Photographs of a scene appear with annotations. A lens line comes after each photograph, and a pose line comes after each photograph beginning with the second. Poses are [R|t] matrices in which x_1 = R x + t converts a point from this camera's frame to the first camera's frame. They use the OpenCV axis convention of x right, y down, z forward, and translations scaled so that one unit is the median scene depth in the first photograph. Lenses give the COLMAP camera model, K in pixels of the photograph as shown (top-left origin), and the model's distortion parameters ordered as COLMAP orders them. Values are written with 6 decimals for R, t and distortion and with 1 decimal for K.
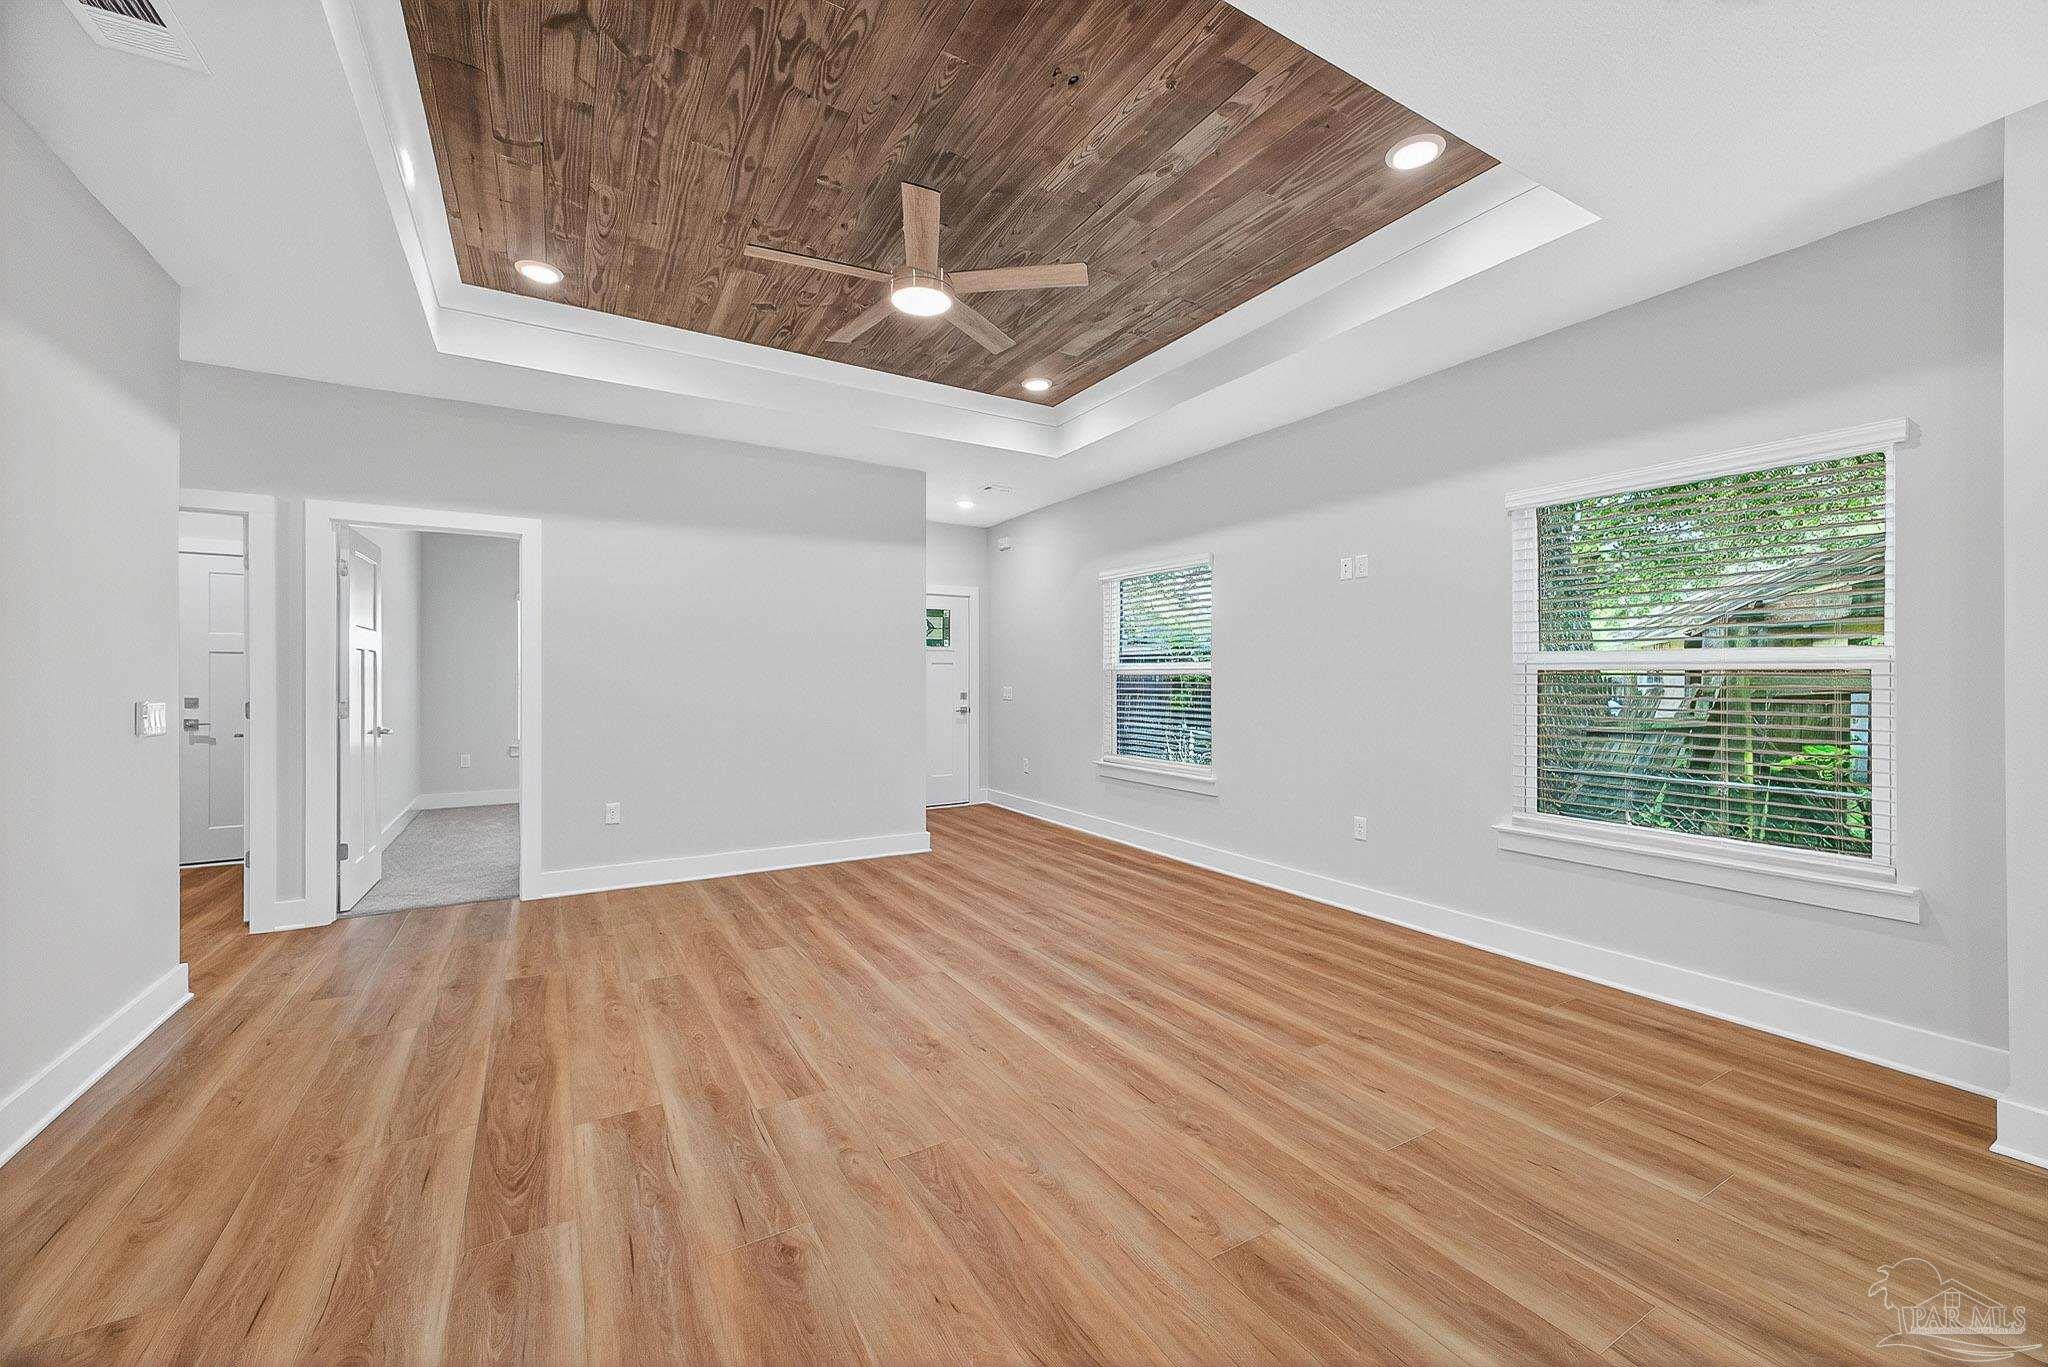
lens RADIAL K [[804.0, 0, 1032.1], [0, 804.0, 674.2], [0, 0, 1]] dist [0.007301, -0.000210]
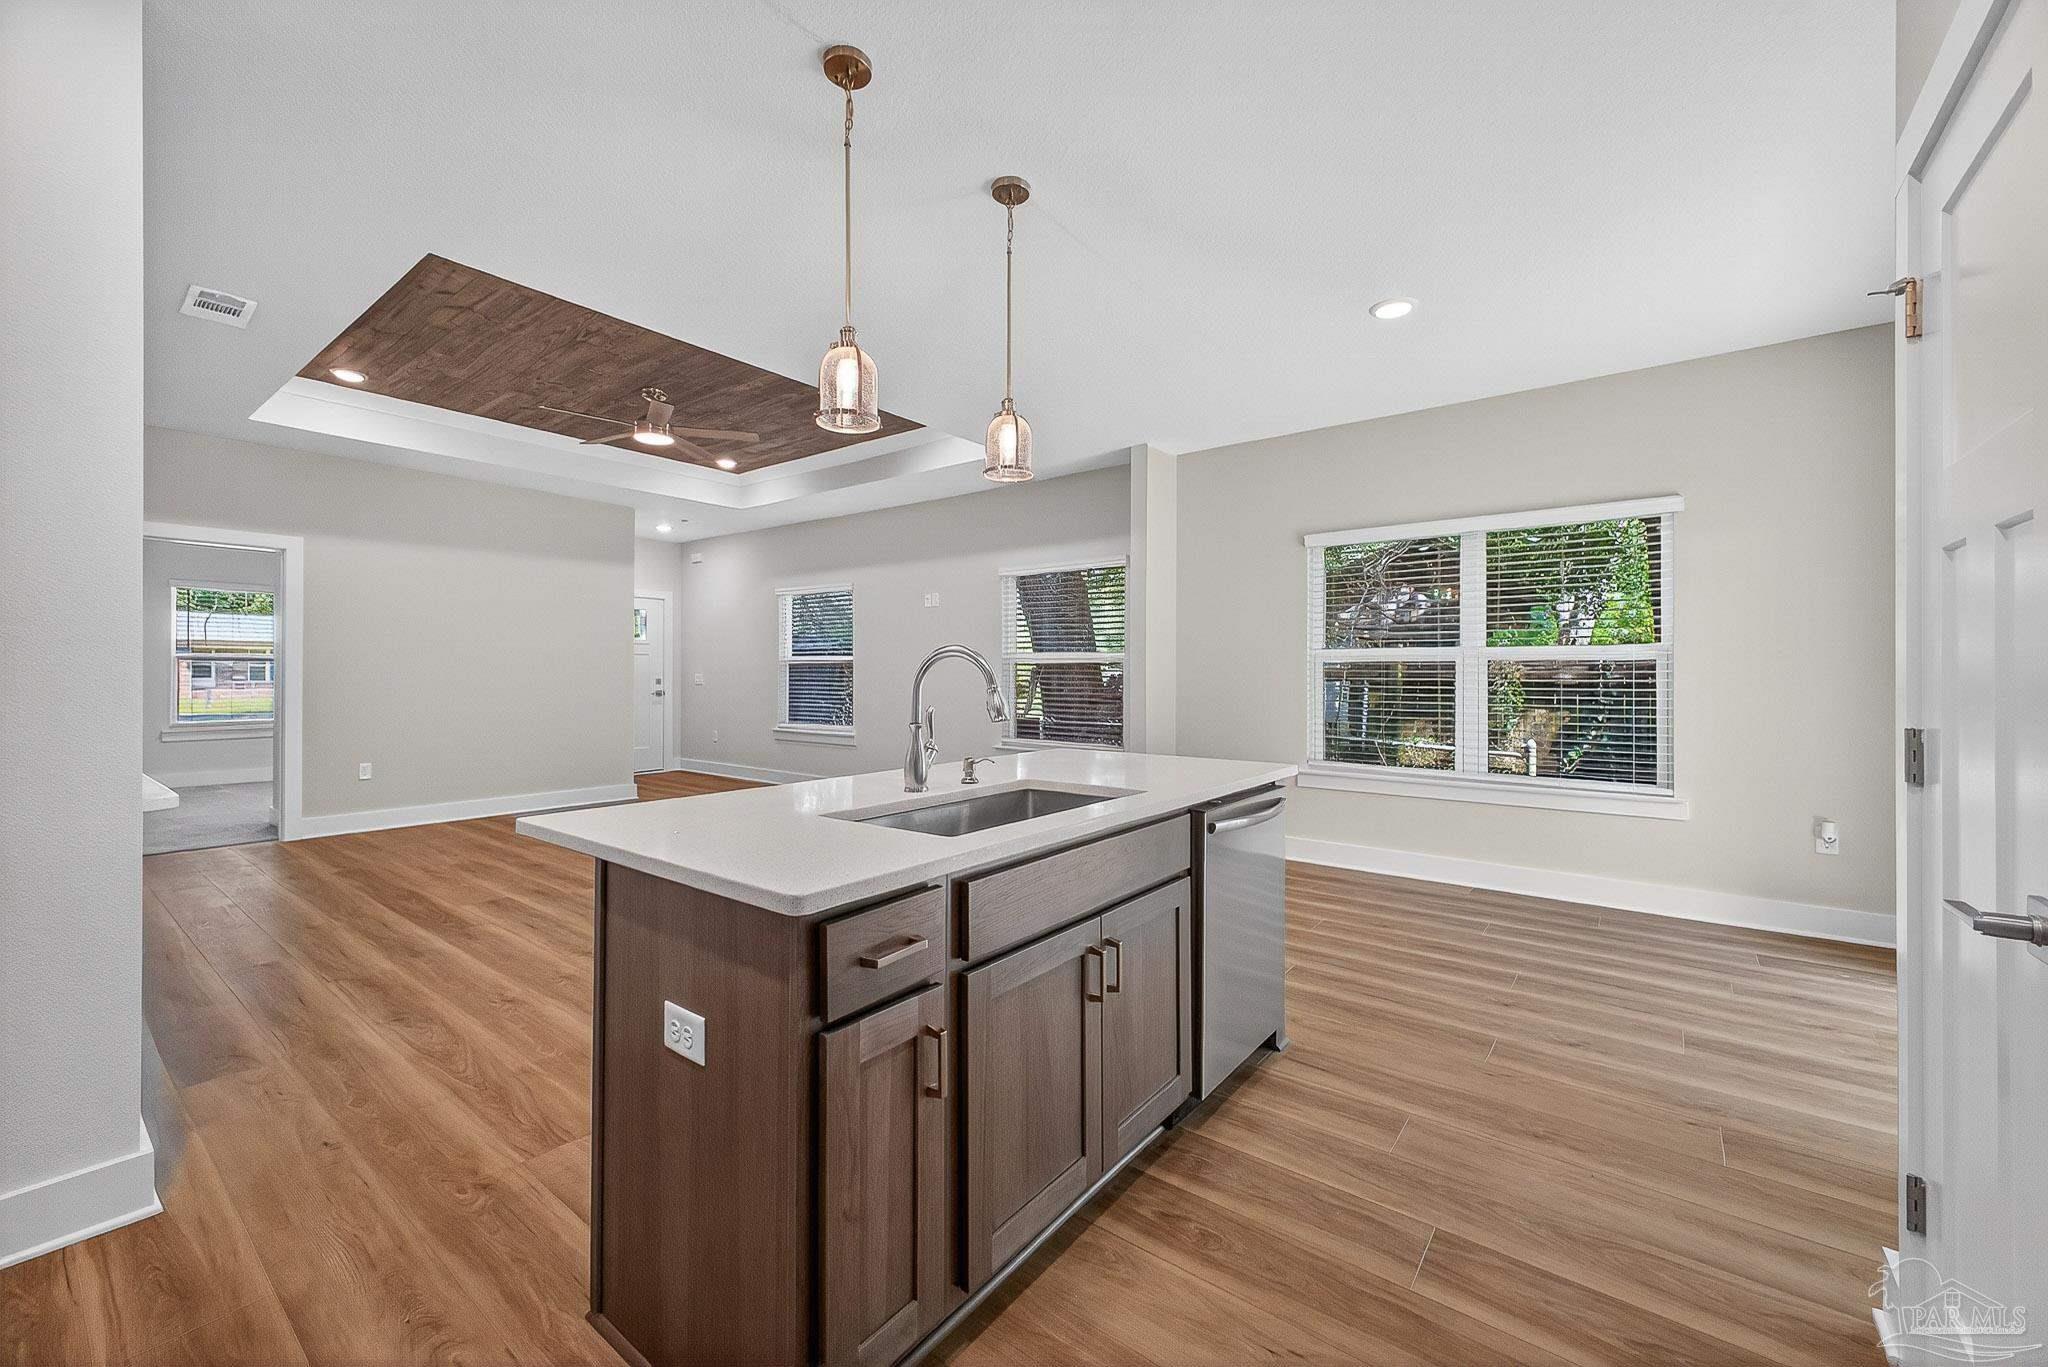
lens RADIAL K [[801.3, 0, 1022.9], [0, 801.3, 676.3], [0, 0, 1]] dist [0.009109, -0.000247]
pose [[0.934027, -0.000818, 0.357202, -0.016588], [-0.003574, 0.999926, 0.011635, 0.008032], [-0.357185, -0.012144, 0.933955, -0.796771]]
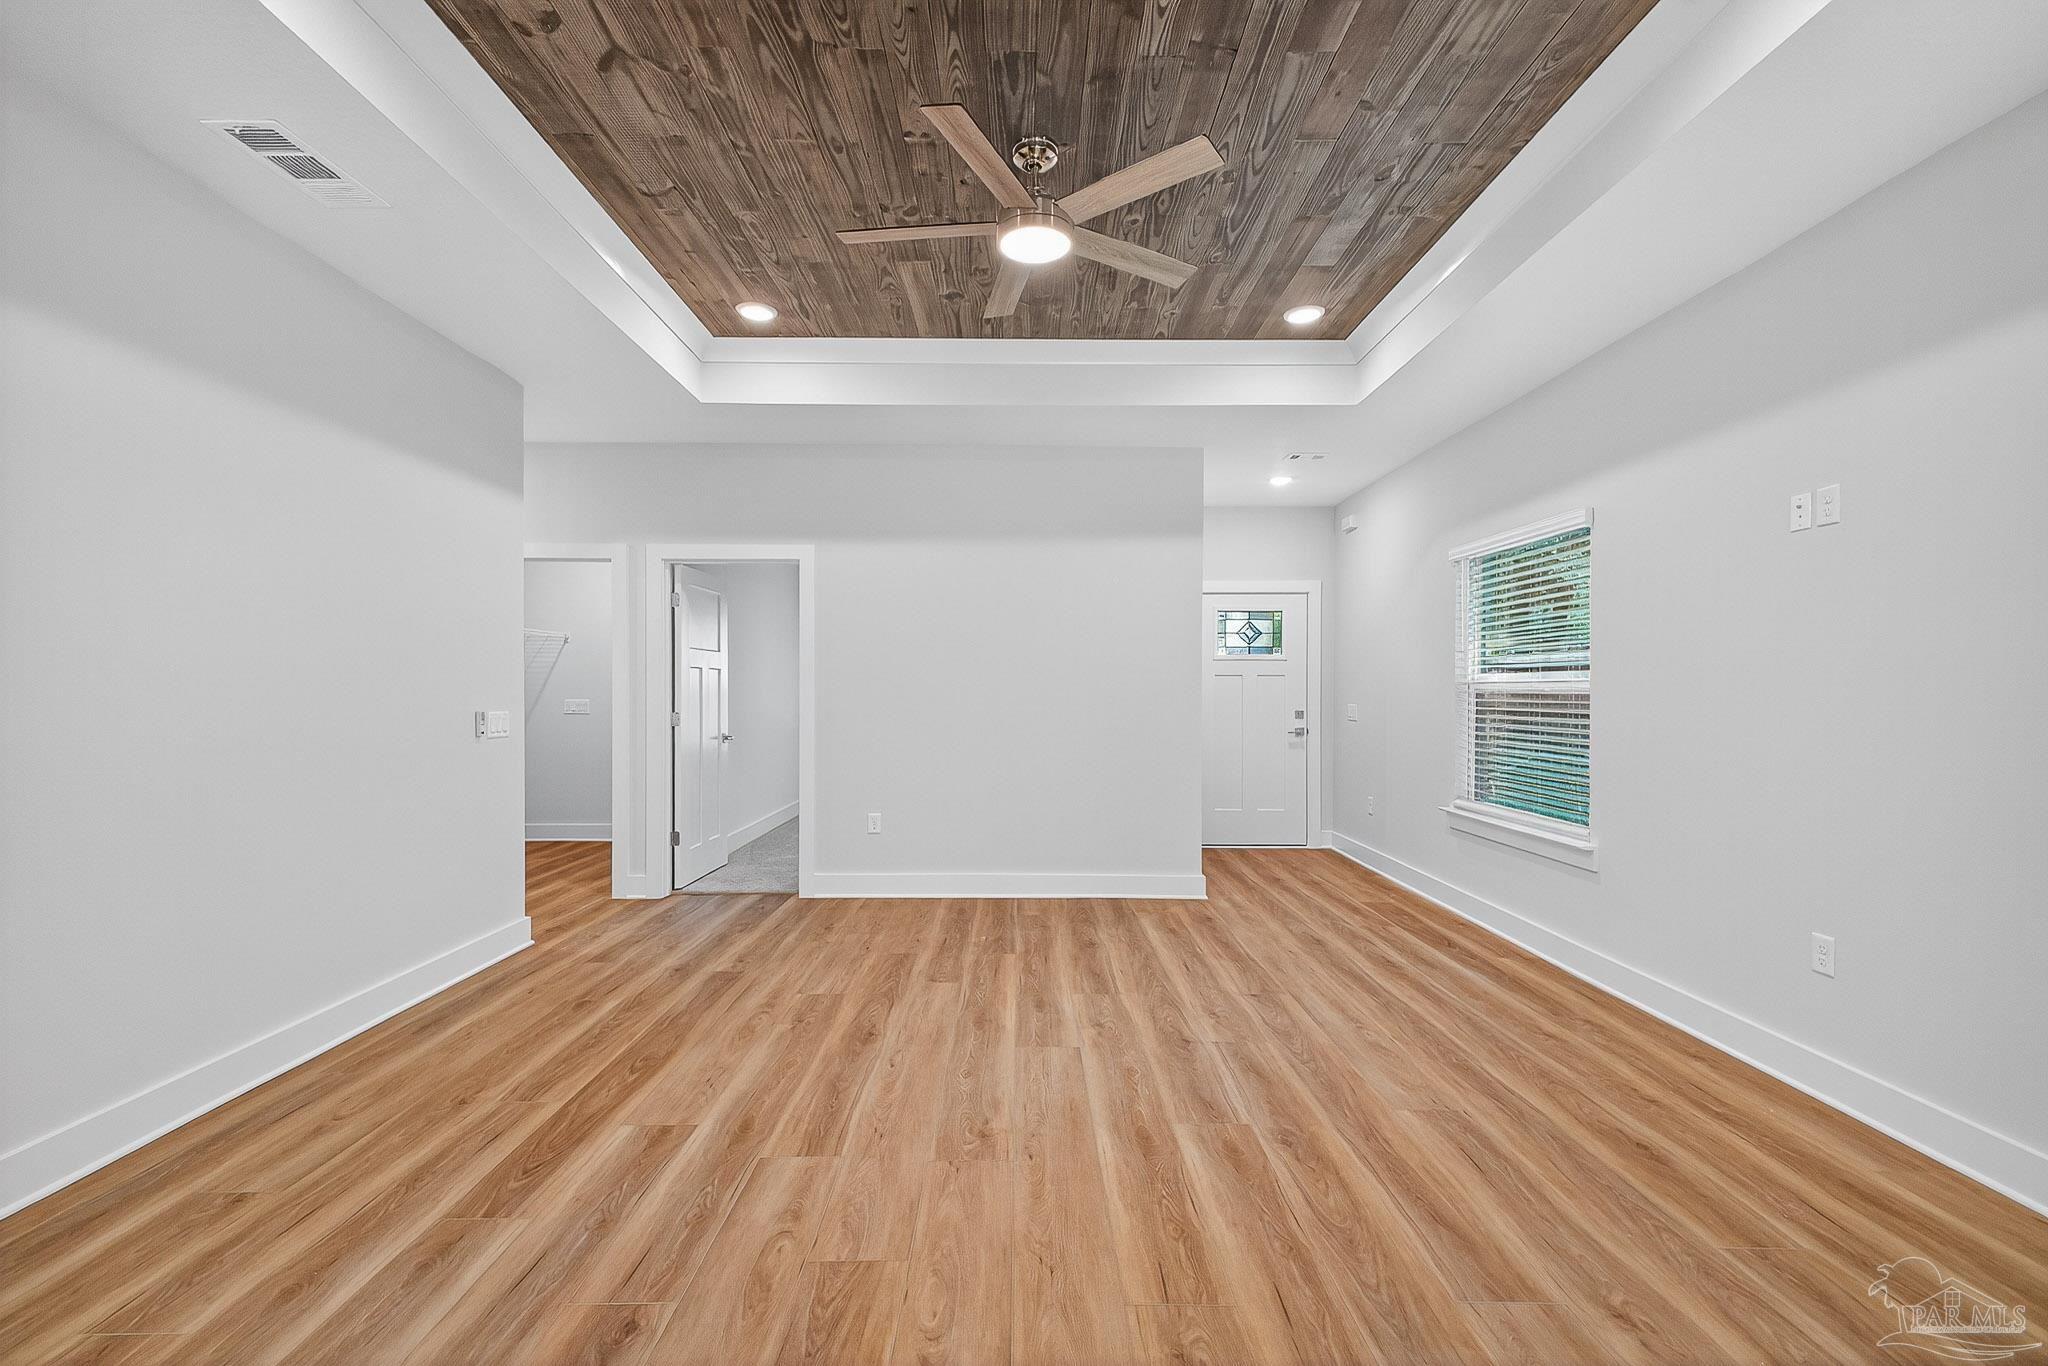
lens RADIAL K [[875.9, 0, 1026.9], [0, 875.9, 689.5], [0, 0, 1]] dist [0.017230, -0.000291]
pose [[0.860000, 0.001363, -0.510291, 0.311732], [0.000214, 0.999995, 0.003032, -0.002820], [0.510293, -0.002717, 0.859996, 0.198031]]
